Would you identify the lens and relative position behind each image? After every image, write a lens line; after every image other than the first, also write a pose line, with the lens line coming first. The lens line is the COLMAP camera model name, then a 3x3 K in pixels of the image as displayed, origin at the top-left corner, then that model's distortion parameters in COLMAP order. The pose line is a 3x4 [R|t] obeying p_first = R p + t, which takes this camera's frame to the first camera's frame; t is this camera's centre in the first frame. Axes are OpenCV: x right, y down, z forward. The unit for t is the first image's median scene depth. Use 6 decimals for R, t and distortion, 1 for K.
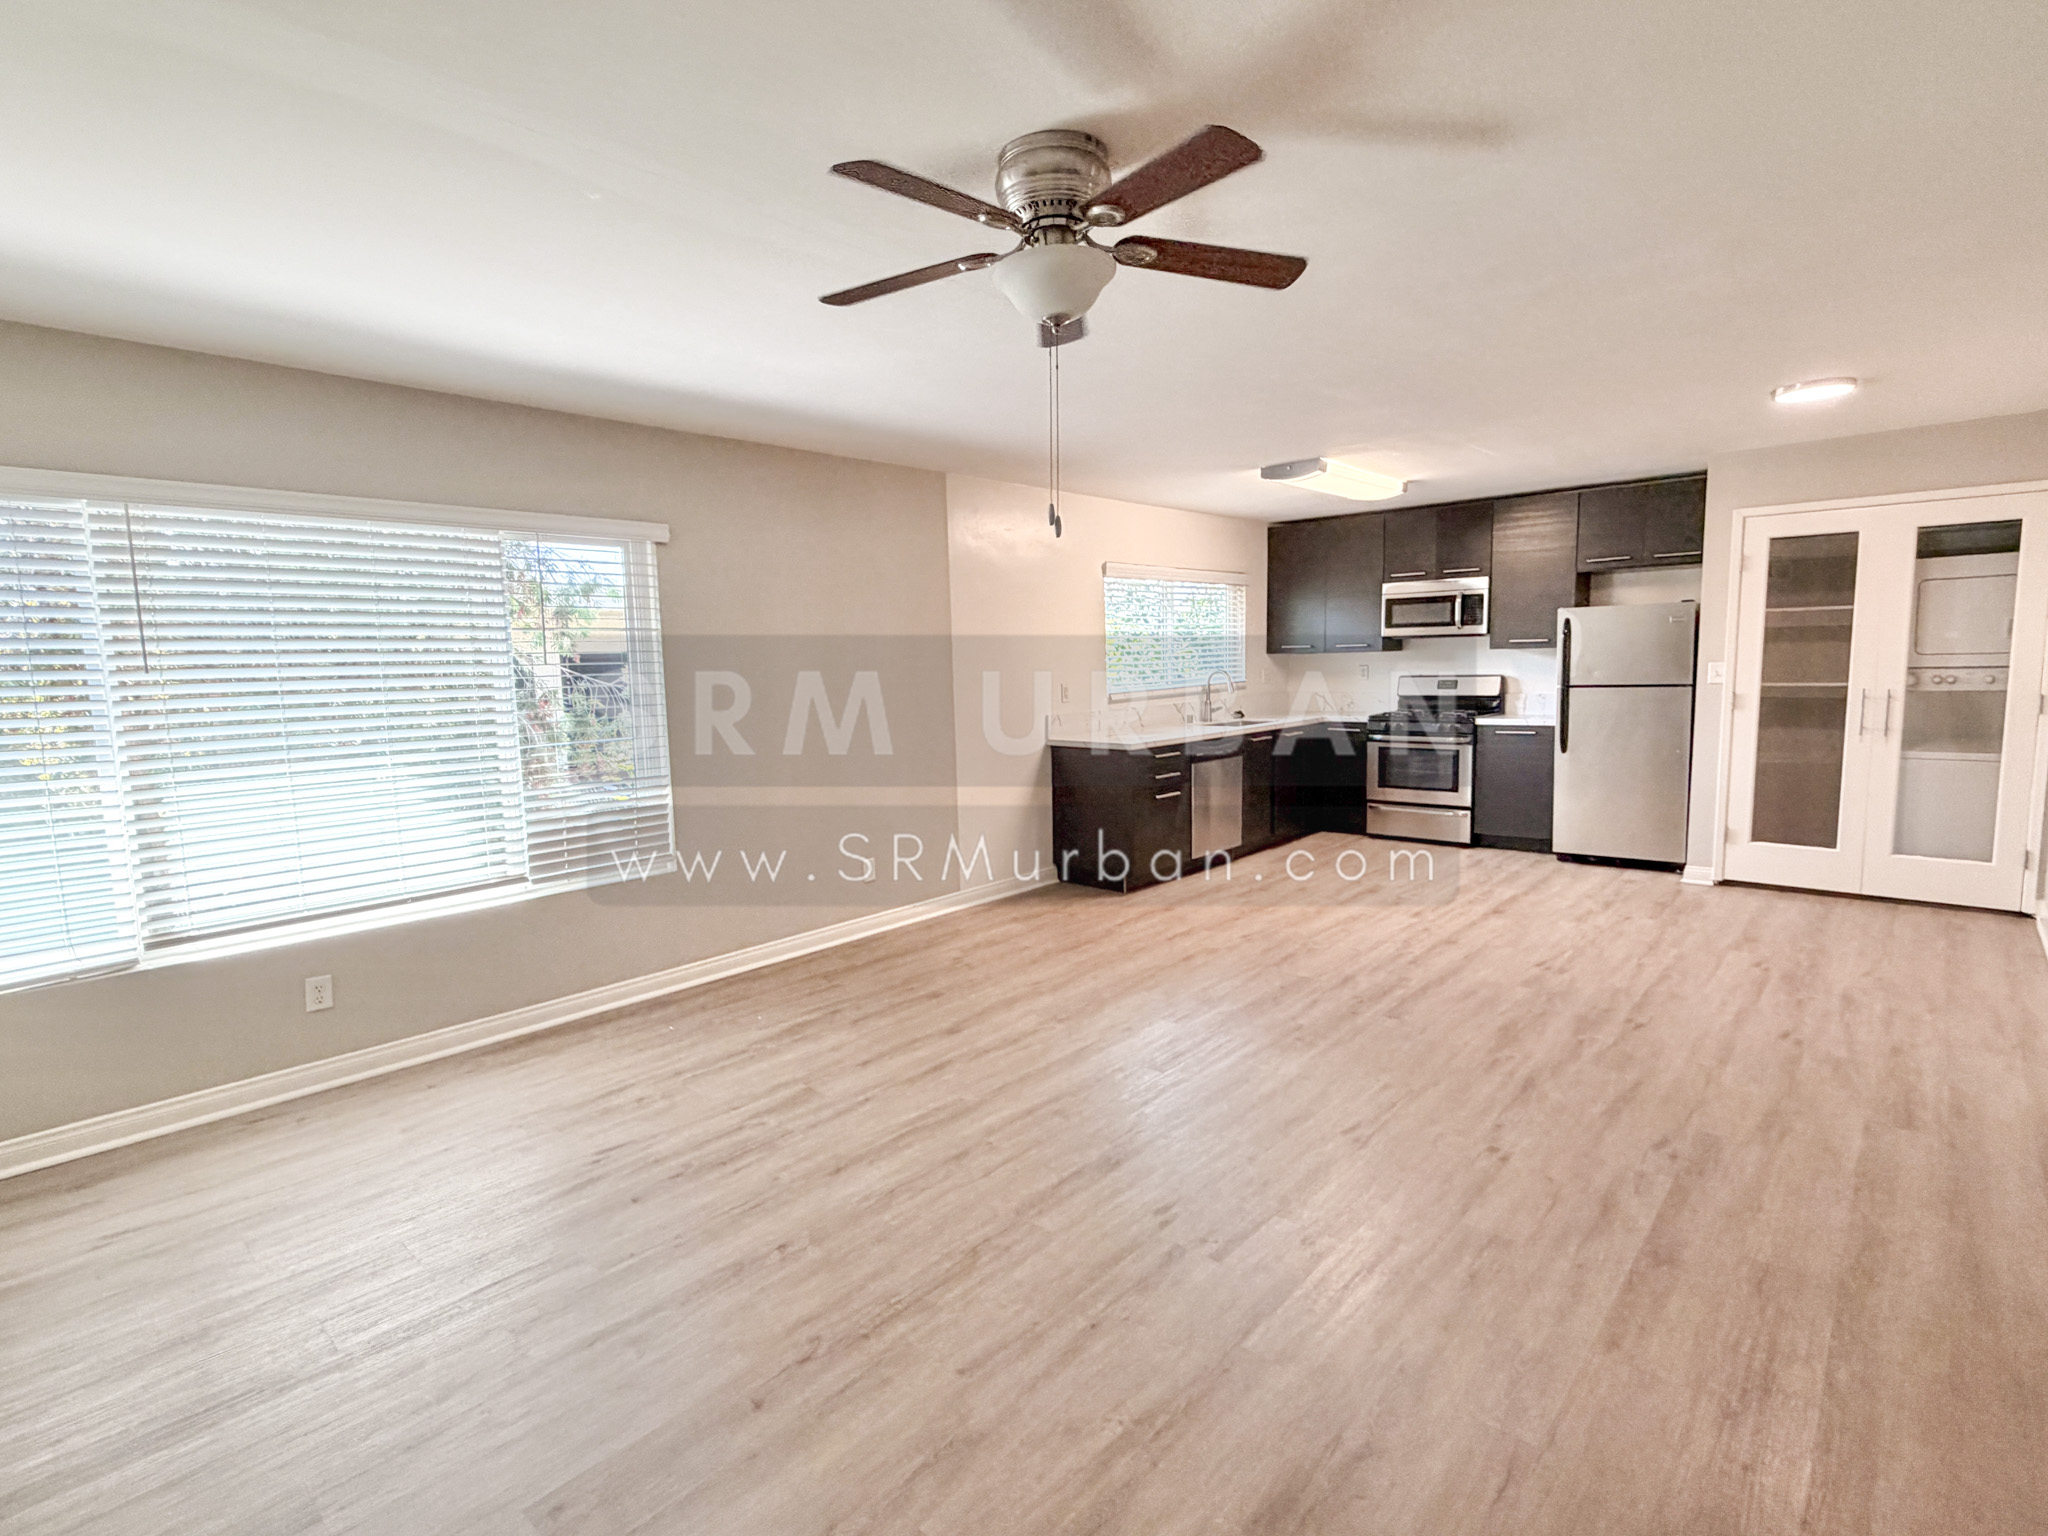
lens RADIAL K [[1003.8, 0, 1017.3], [0, 1003.8, 766.3], [0, 0, 1]] dist [-0.000162, 0.000469]
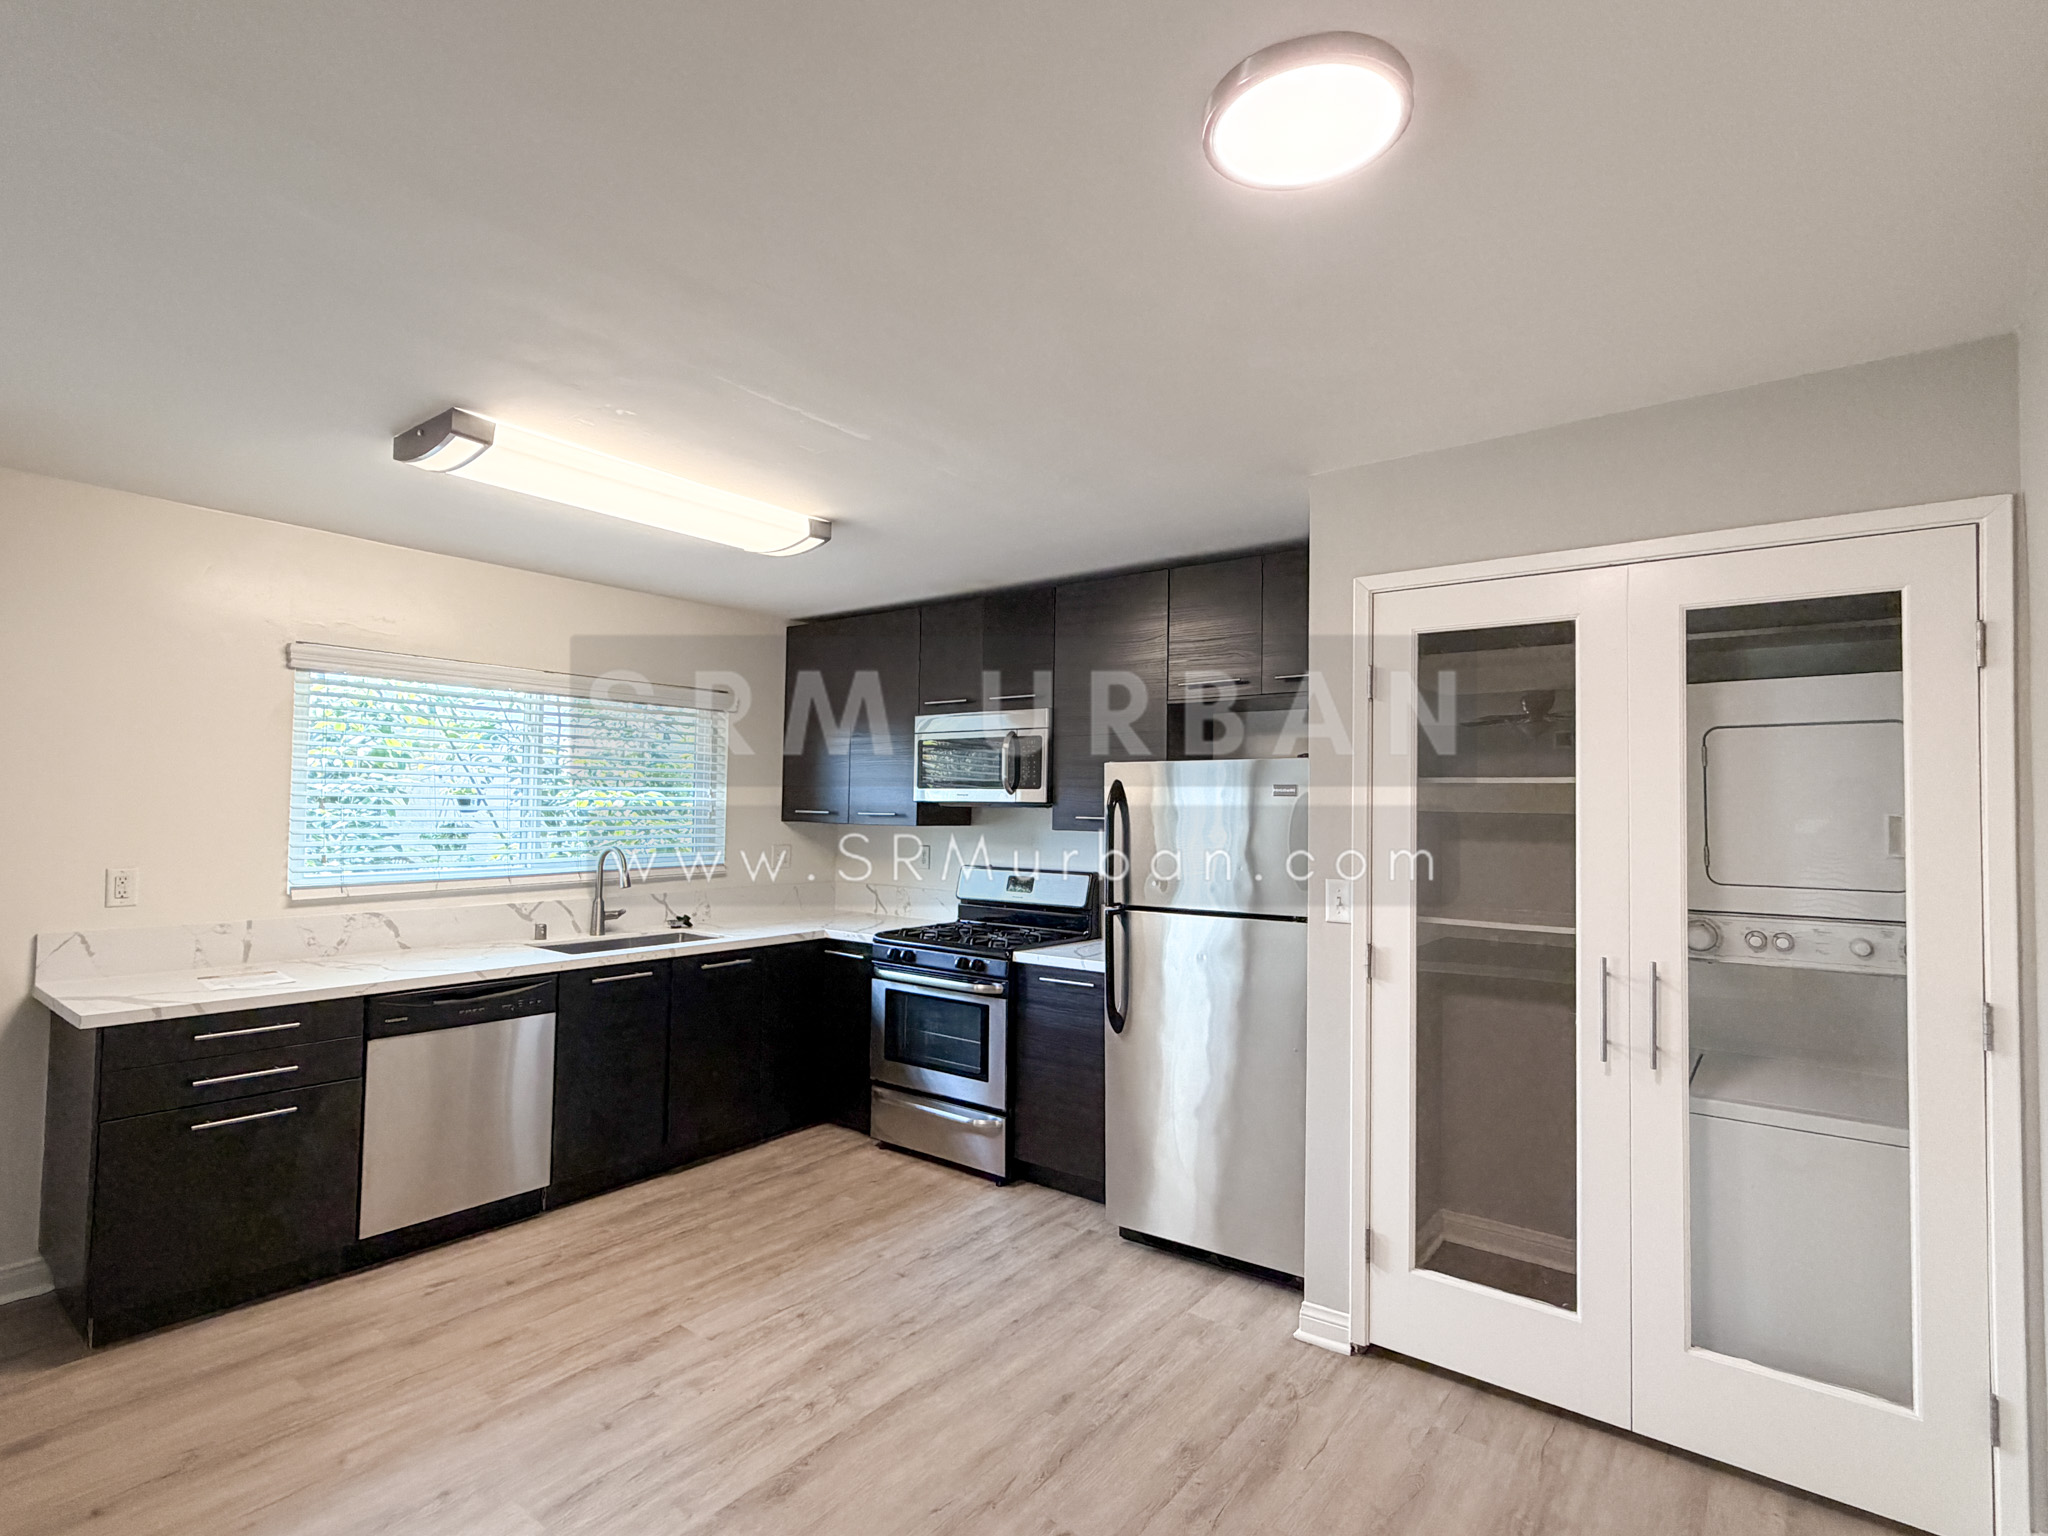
lens RADIAL K [[1003.8, 0, 1013.4], [0, 1003.8, 772.9], [0, 0, 1]] dist [-0.000162, 0.000469]
pose [[0.995794, 0.042229, 0.081310, 0.542243], [-0.029971, 0.988760, -0.146475, -0.085255], [-0.086582, 0.143422, 0.985867, 0.570041]]
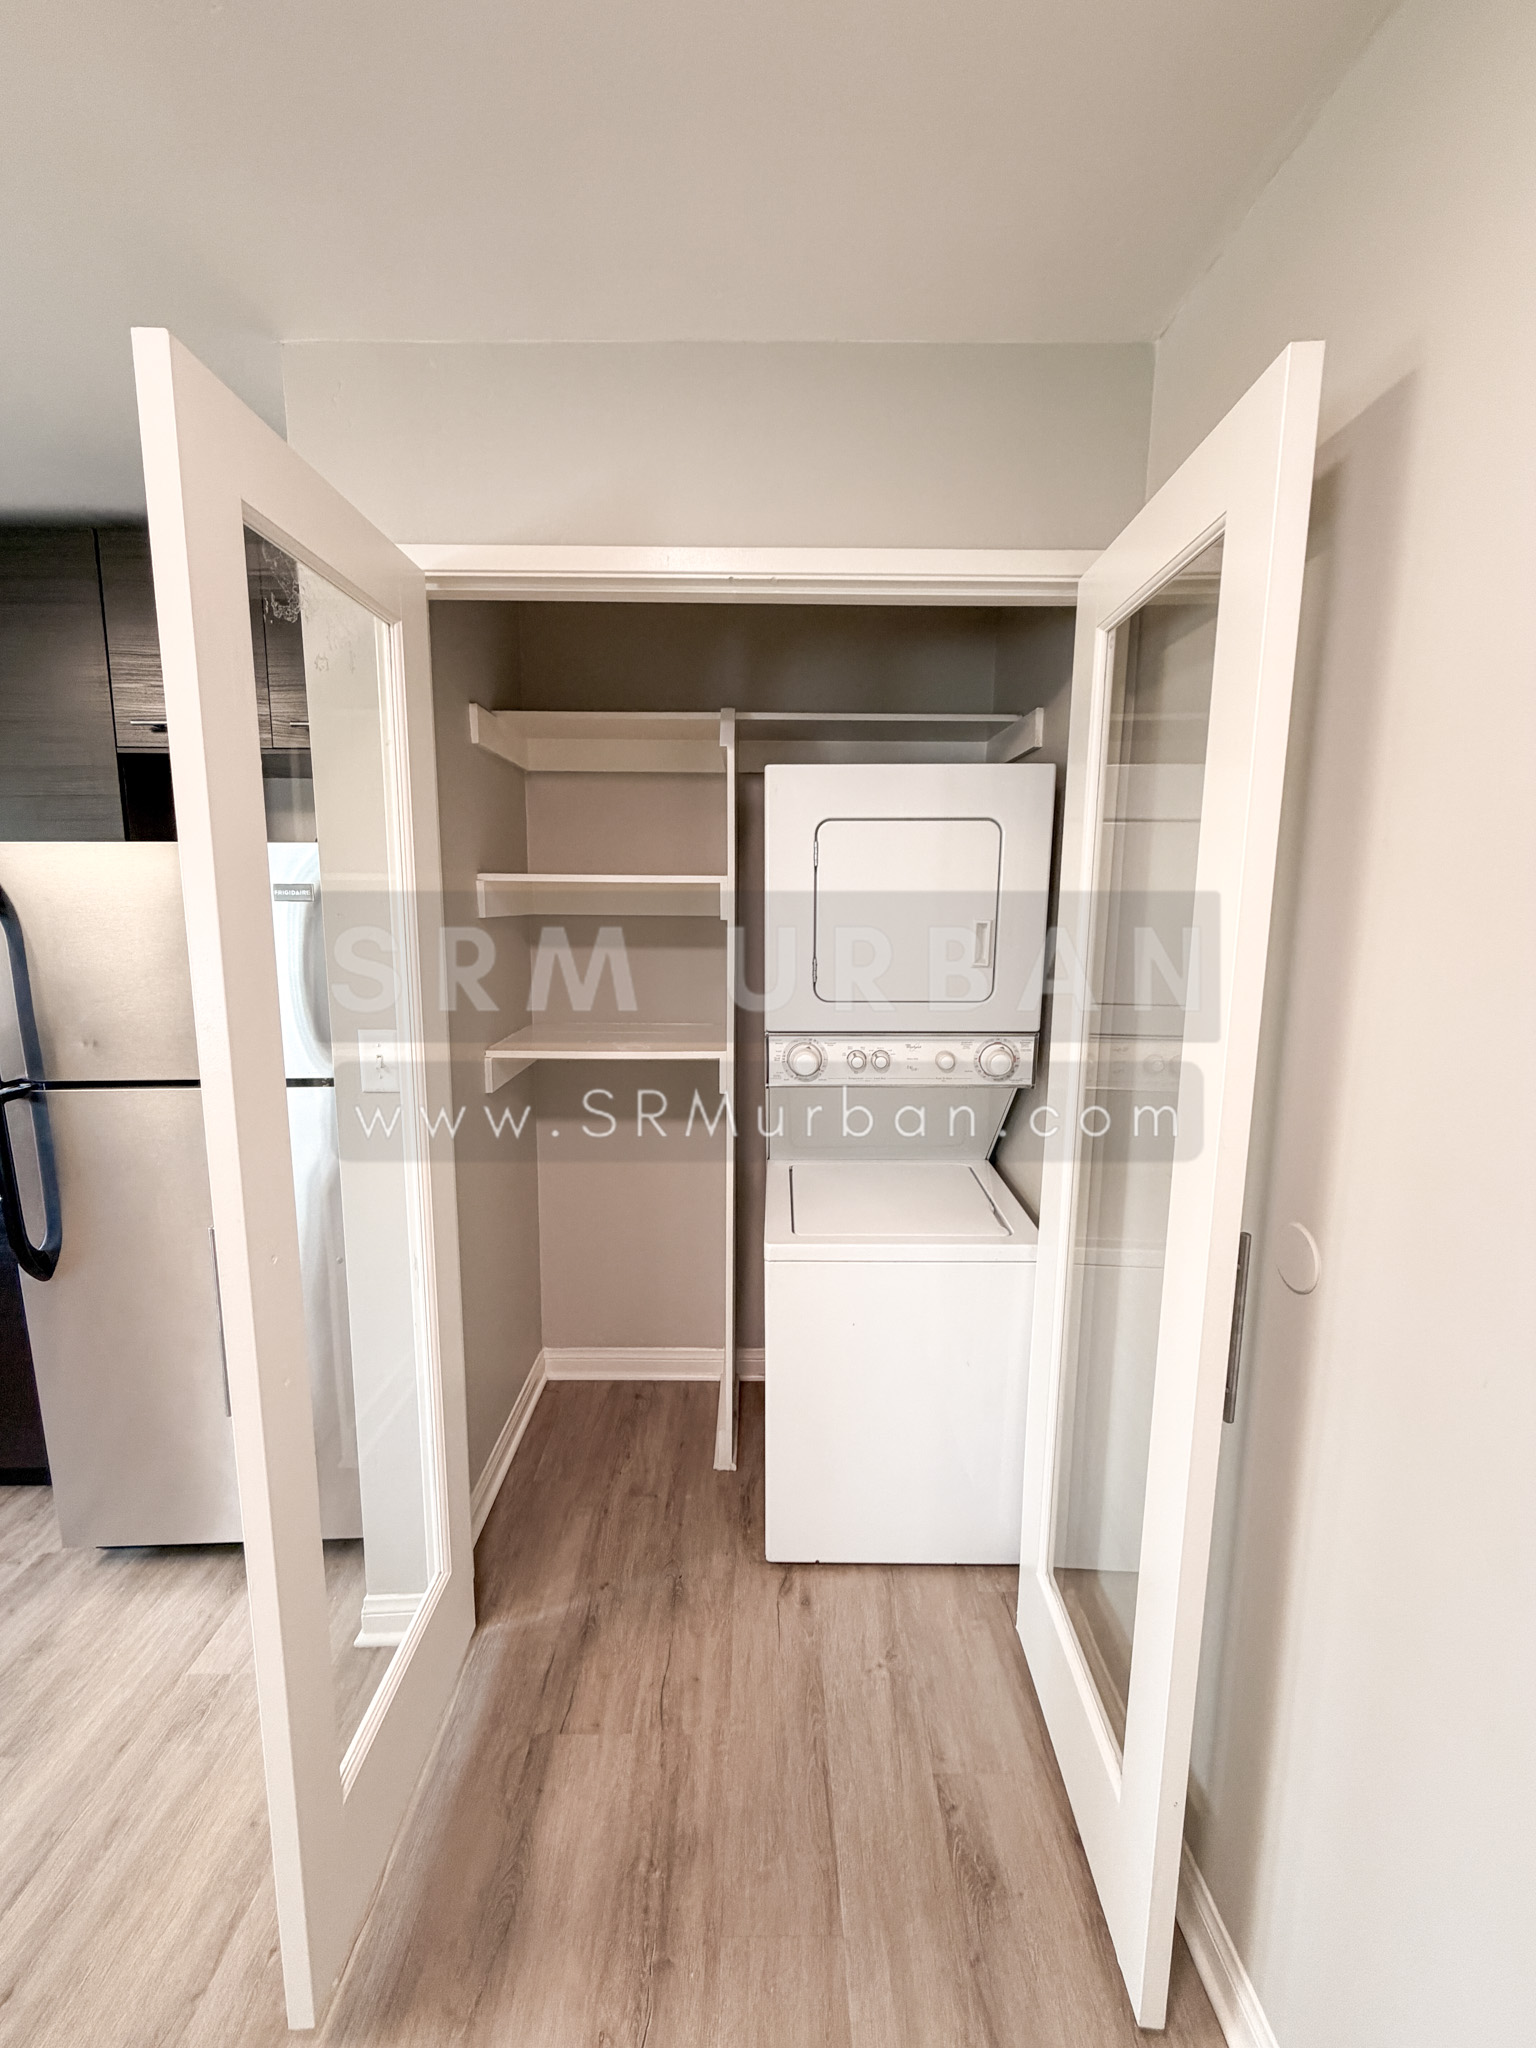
lens RADIAL K [[821.2, 0, 766.2], [0, 821.2, 1017.2], [0, 0, 1]] dist [0.004170, -0.000127]
pose [[0.734389, -0.067900, 0.675324, 0.665739], [0.050156, 0.997692, 0.045769, -0.123381], [-0.676873, 0.000259, 0.736100, 0.782702]]
